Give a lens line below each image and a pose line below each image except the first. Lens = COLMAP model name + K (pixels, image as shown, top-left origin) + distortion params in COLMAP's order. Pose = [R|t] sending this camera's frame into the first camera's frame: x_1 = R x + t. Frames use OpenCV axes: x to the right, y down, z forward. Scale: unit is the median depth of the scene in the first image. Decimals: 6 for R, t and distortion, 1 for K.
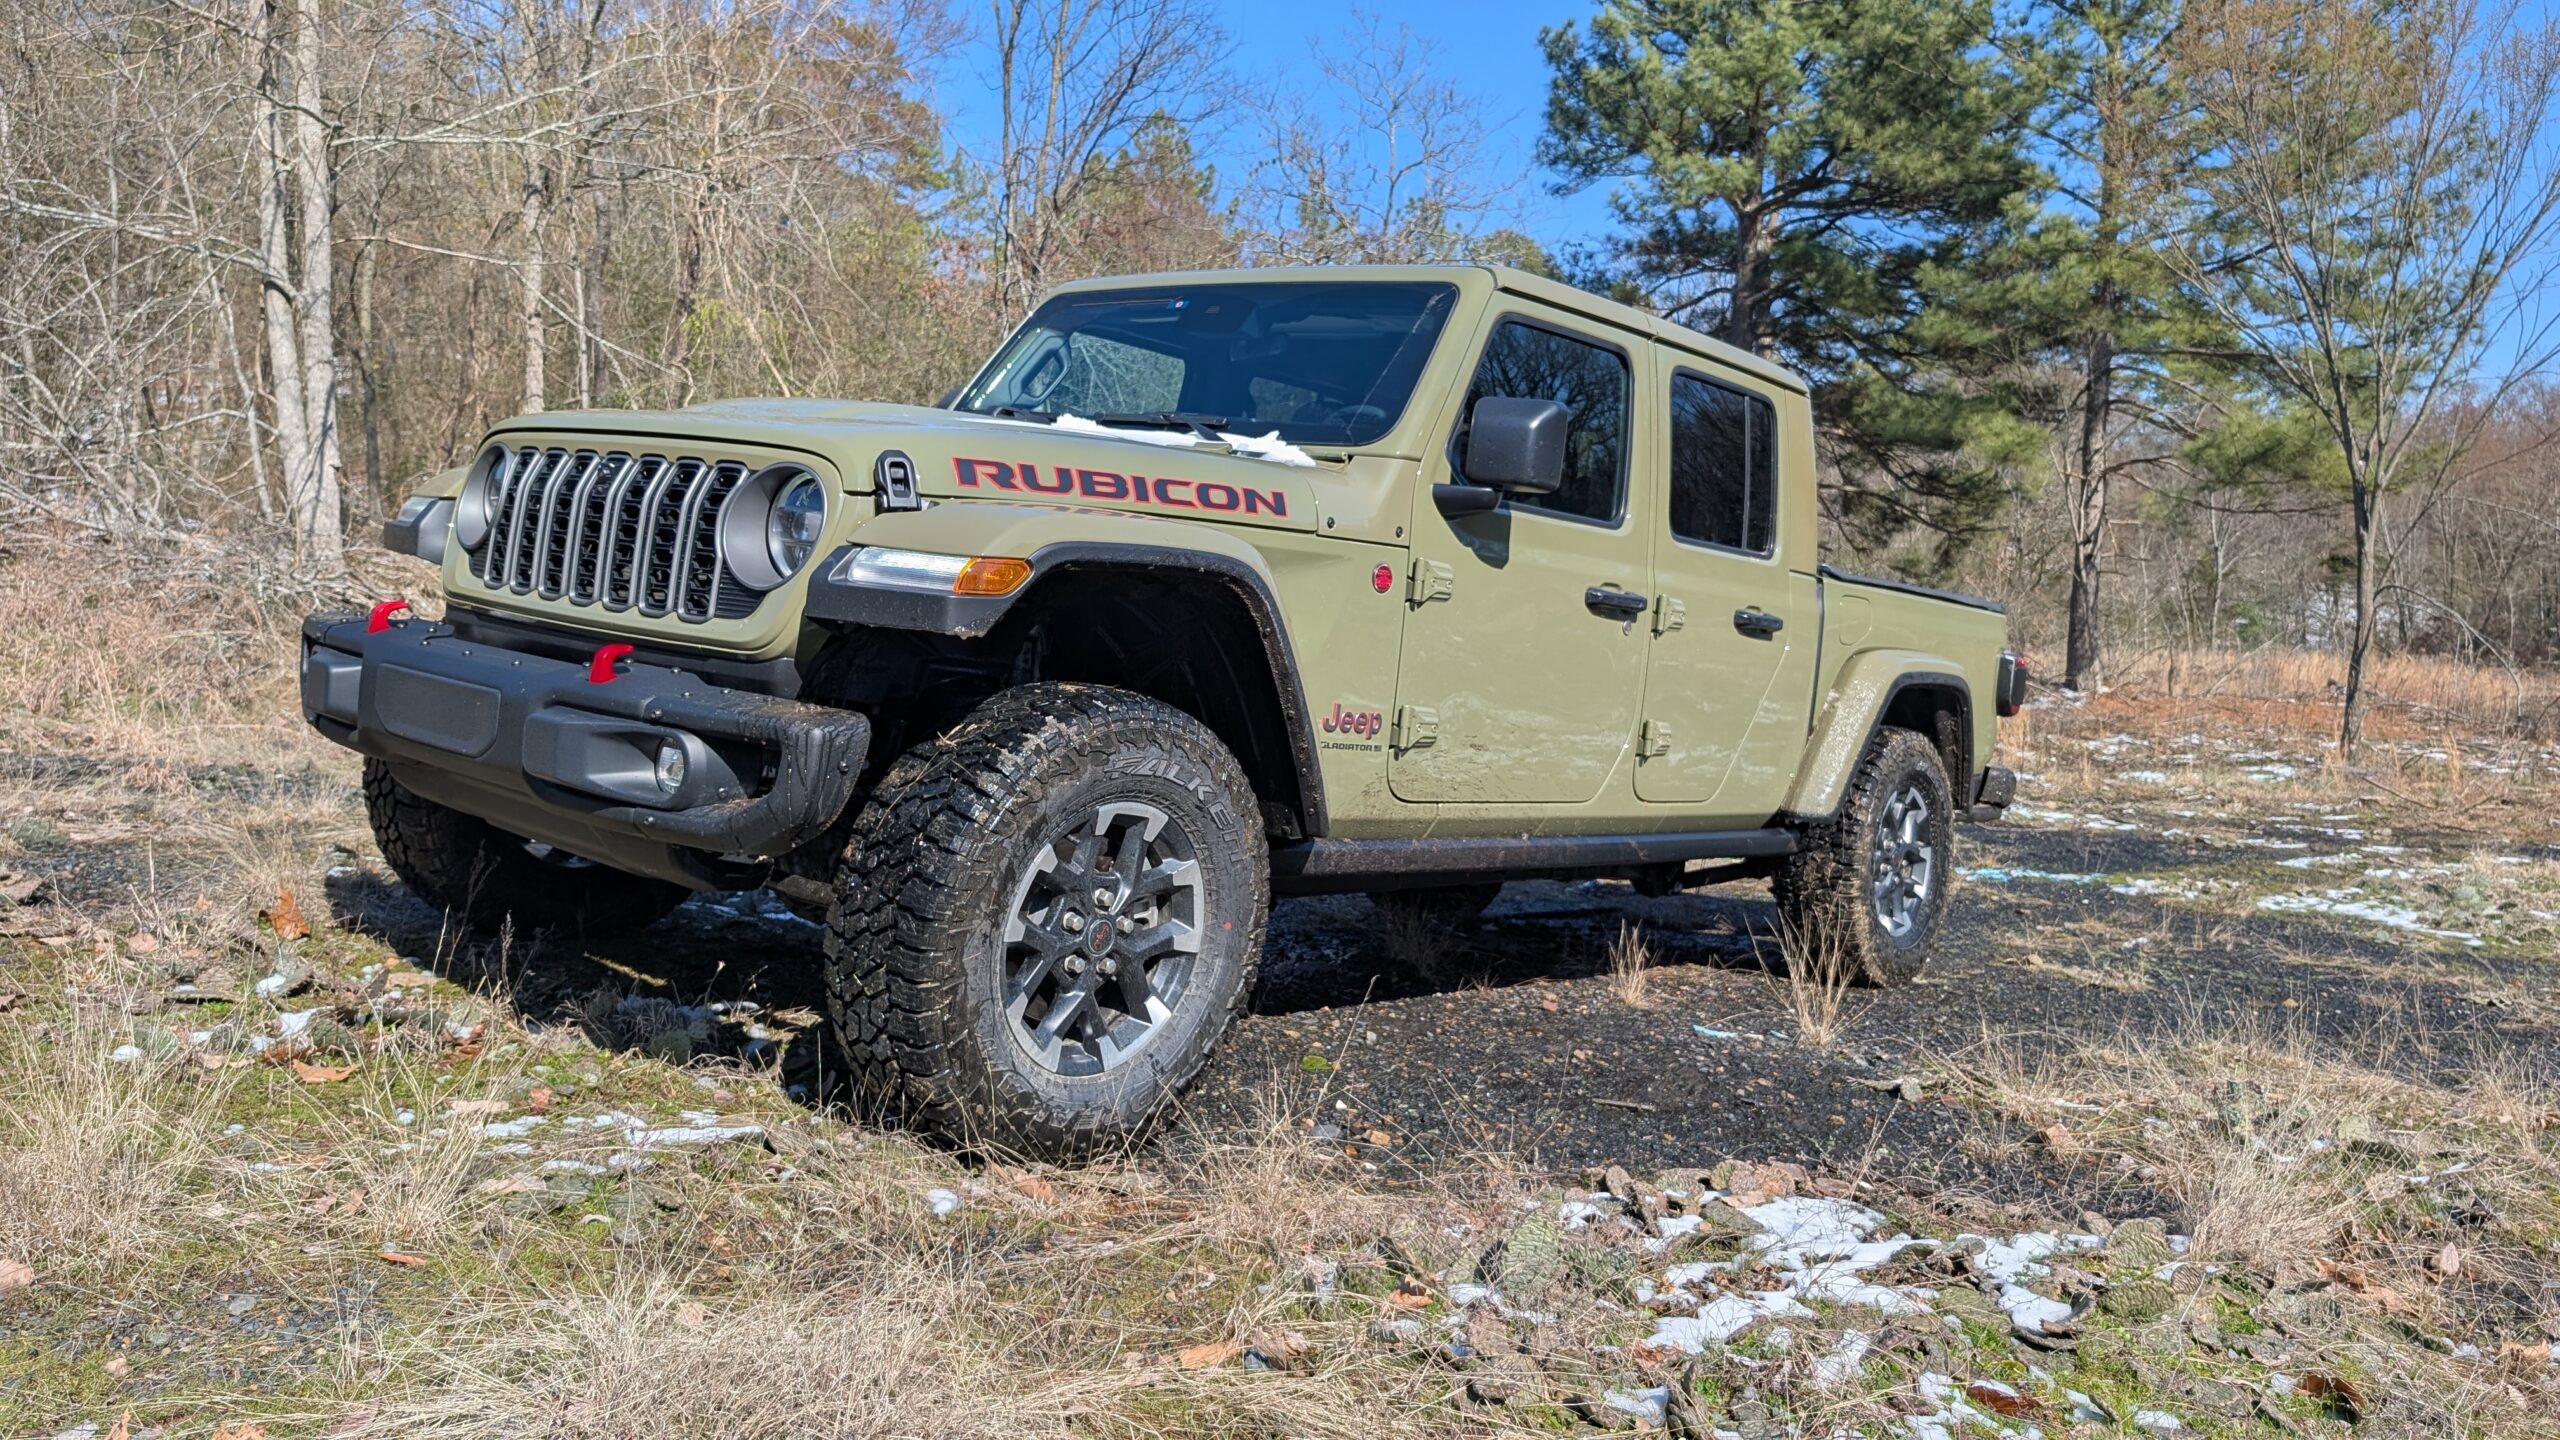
lens RADIAL K [[1891.2, 0, 1281.9], [0, 1891.2, 695.2], [0, 0, 1]] dist [0.006709, 0.005982]
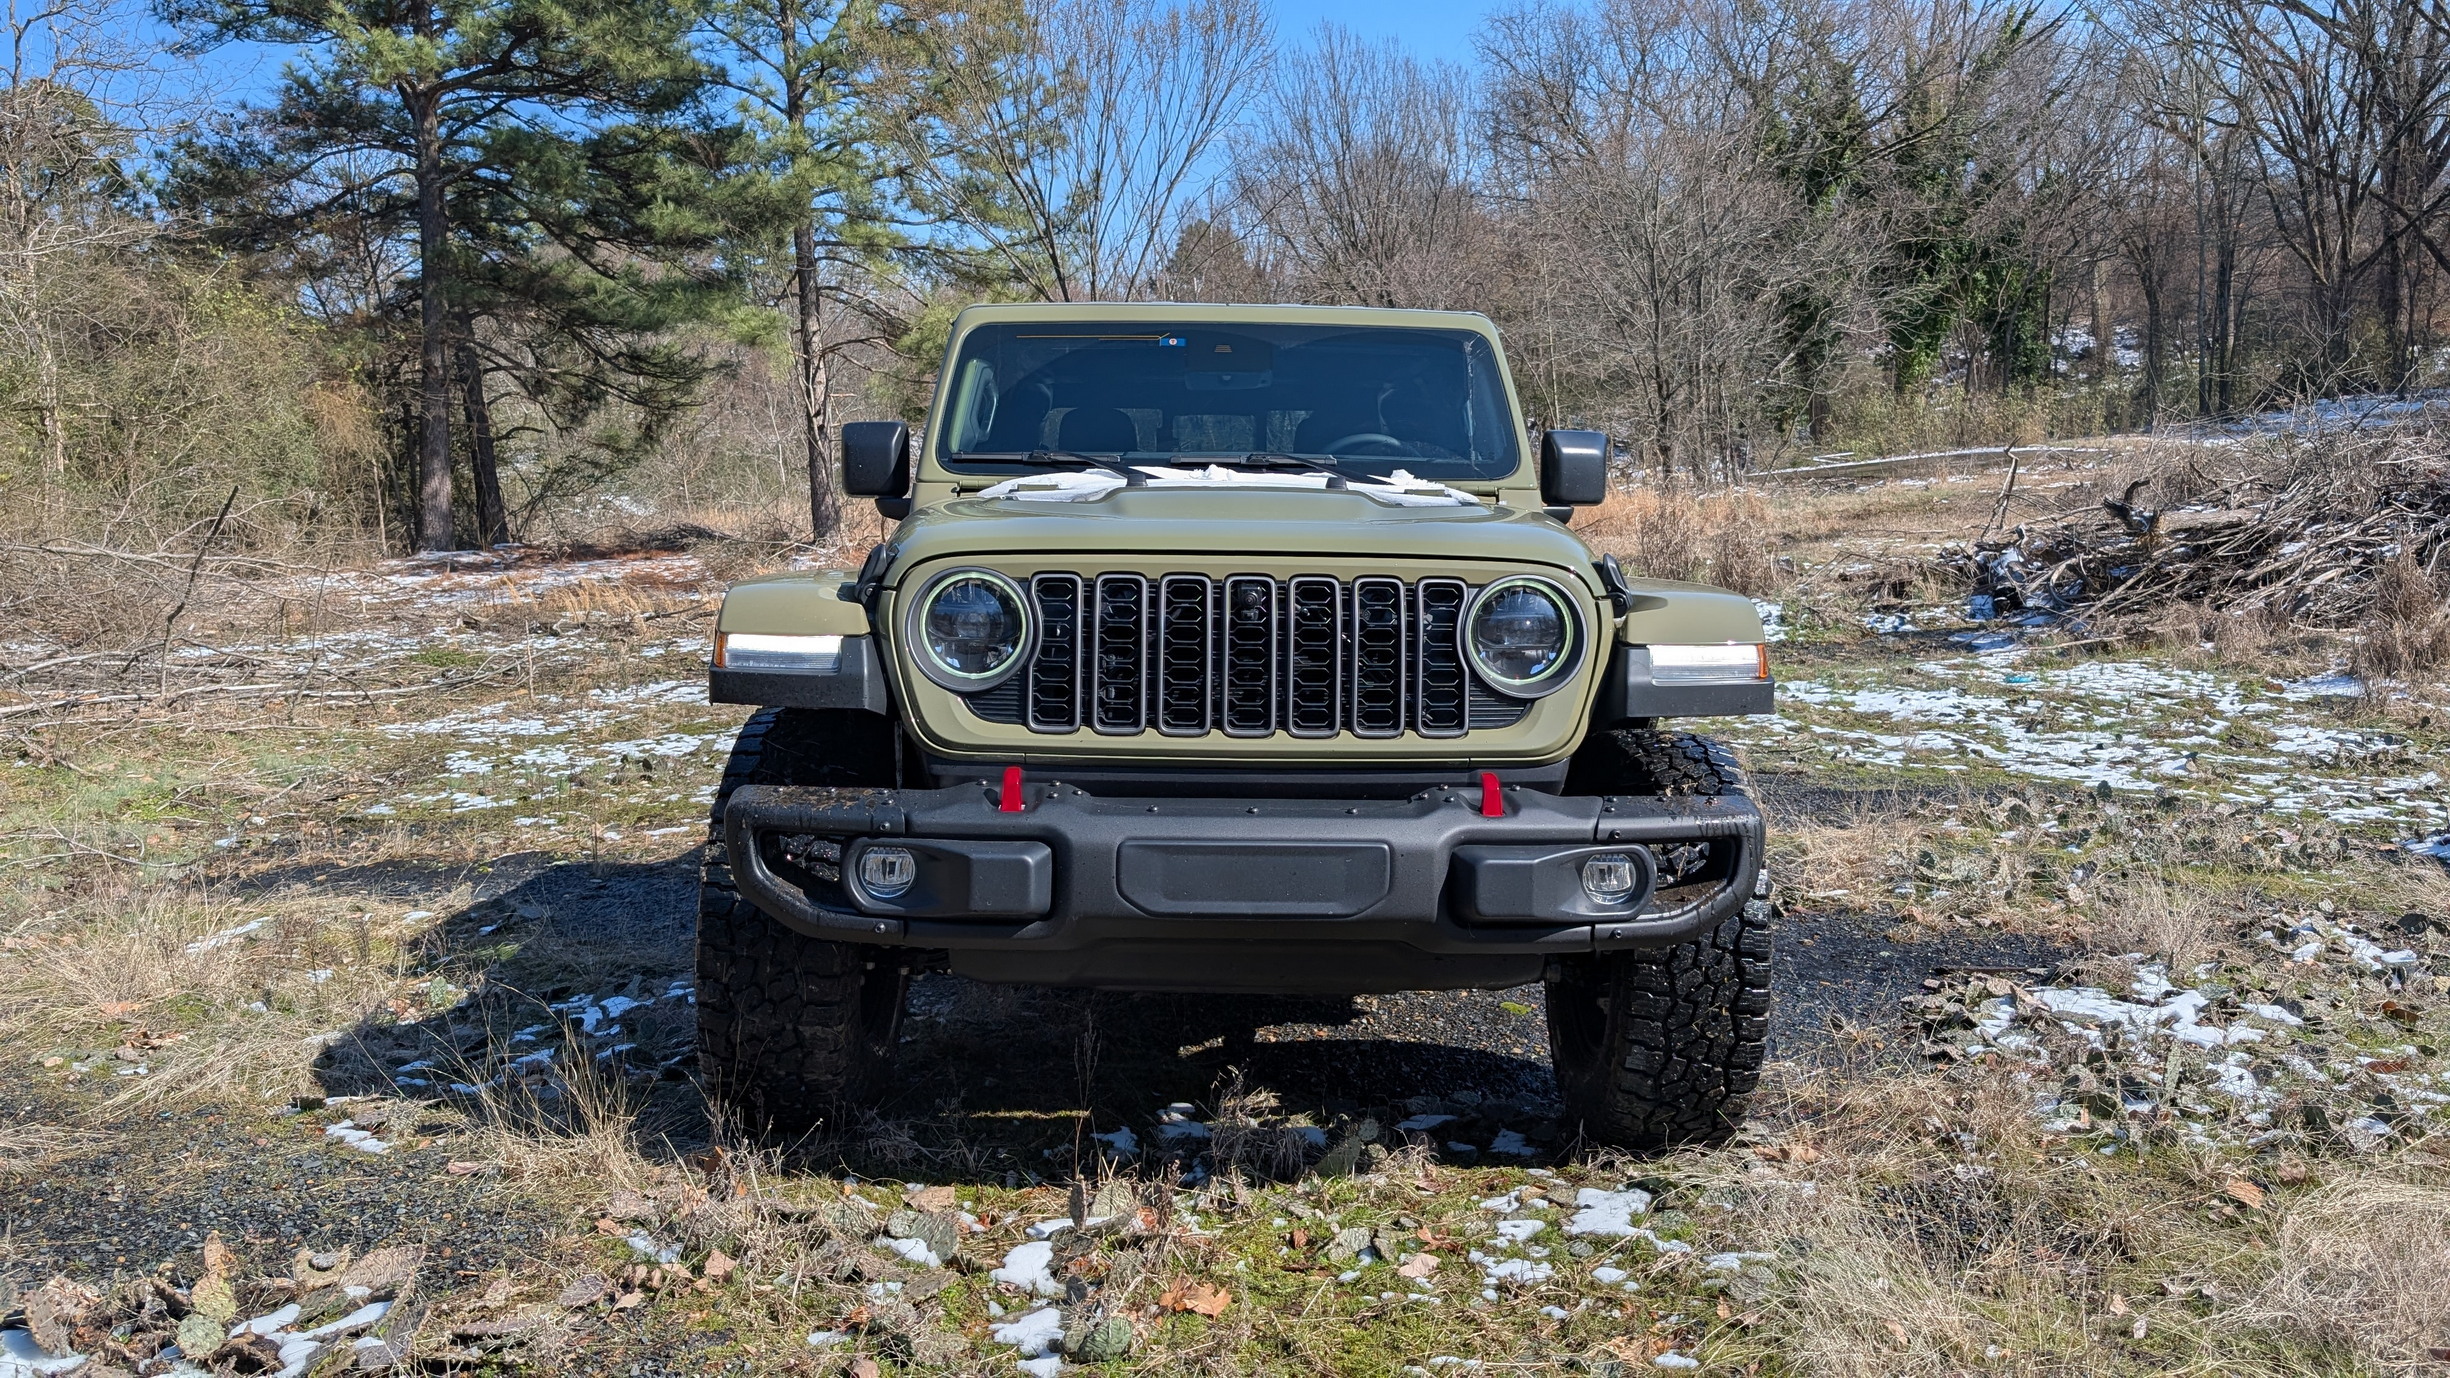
lens RADIAL K [[1815.8, 0, 1260.3], [0, 1815.8, 597.0], [0, 0, 1]] dist [-0.001155, -0.001150]
pose [[0.731903, -0.122971, 0.670220, -0.685123], [0.103753, 0.992224, 0.068751, -0.127021], [-0.673463, 0.019218, 0.738971, 0.229207]]
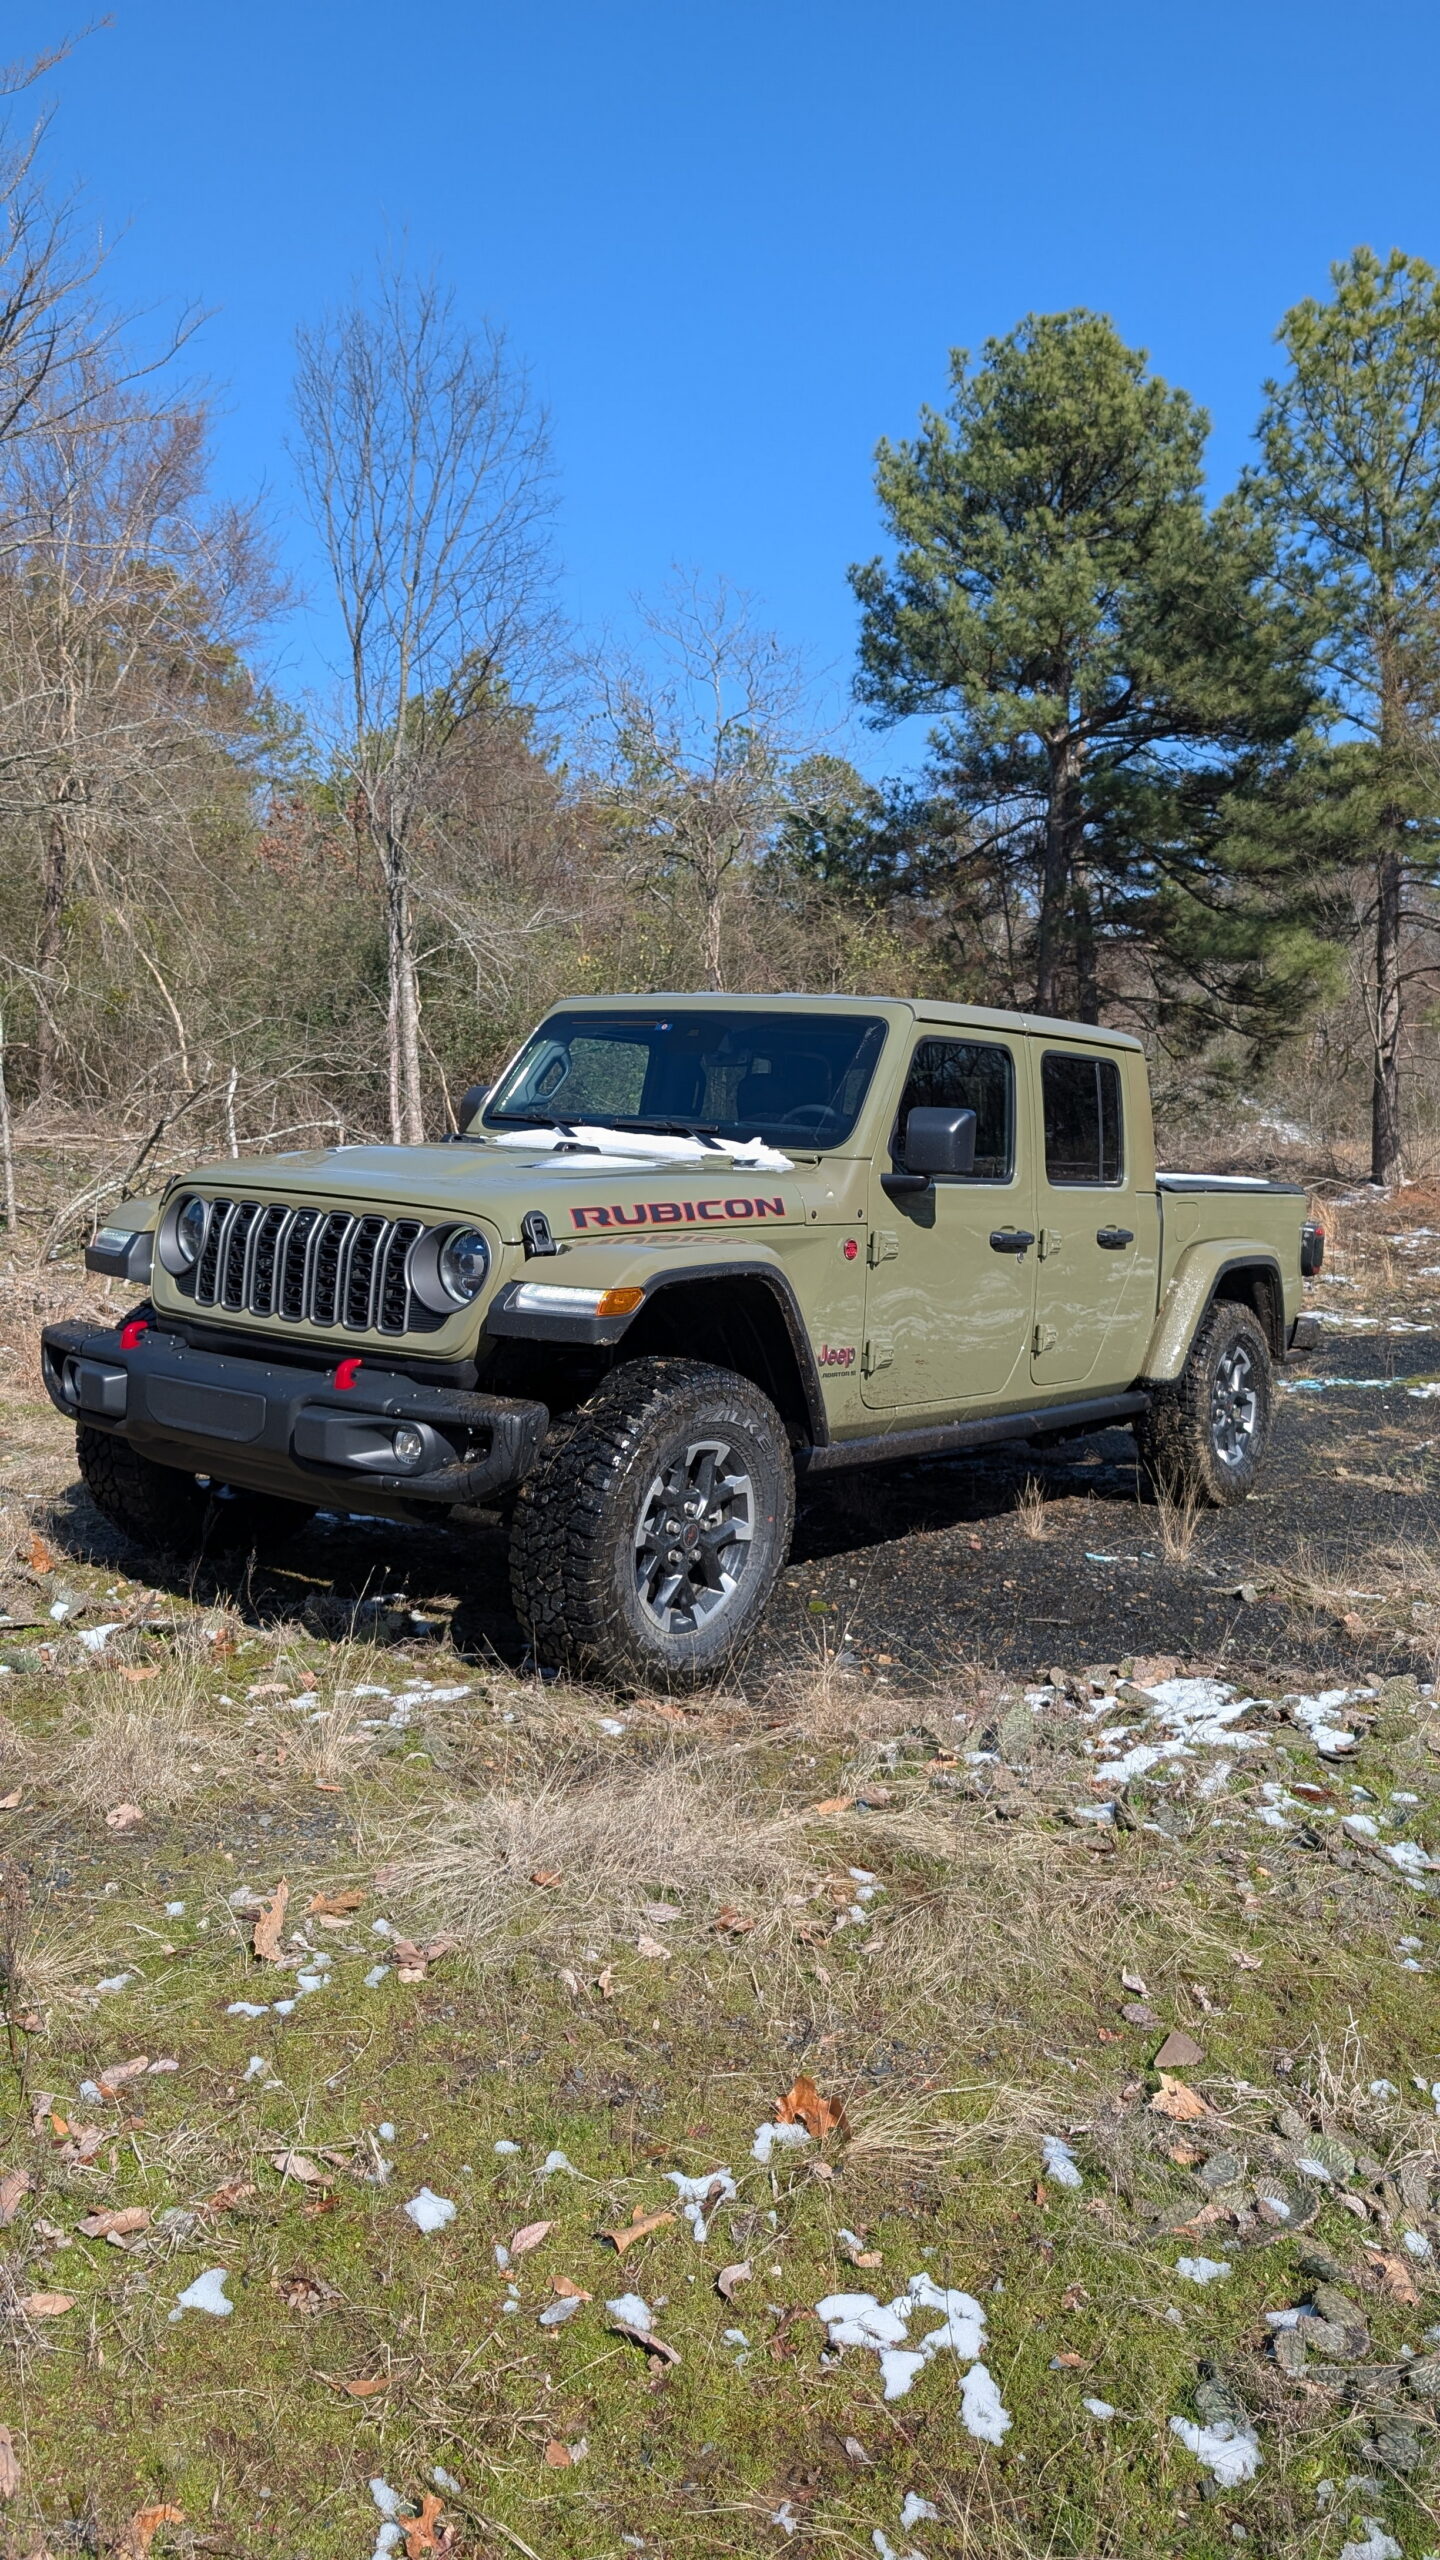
lens RADIAL K [[1890.6, 0, 771.8], [0, 1890.6, 1268.5], [0, 0, 1]] dist [0.041998, -0.054780]
pose [[0.994907, -0.060228, 0.080824, -0.092810], [0.057522, 0.997716, 0.035406, -0.081135], [-0.082772, -0.030576, 0.996099, -0.284728]]
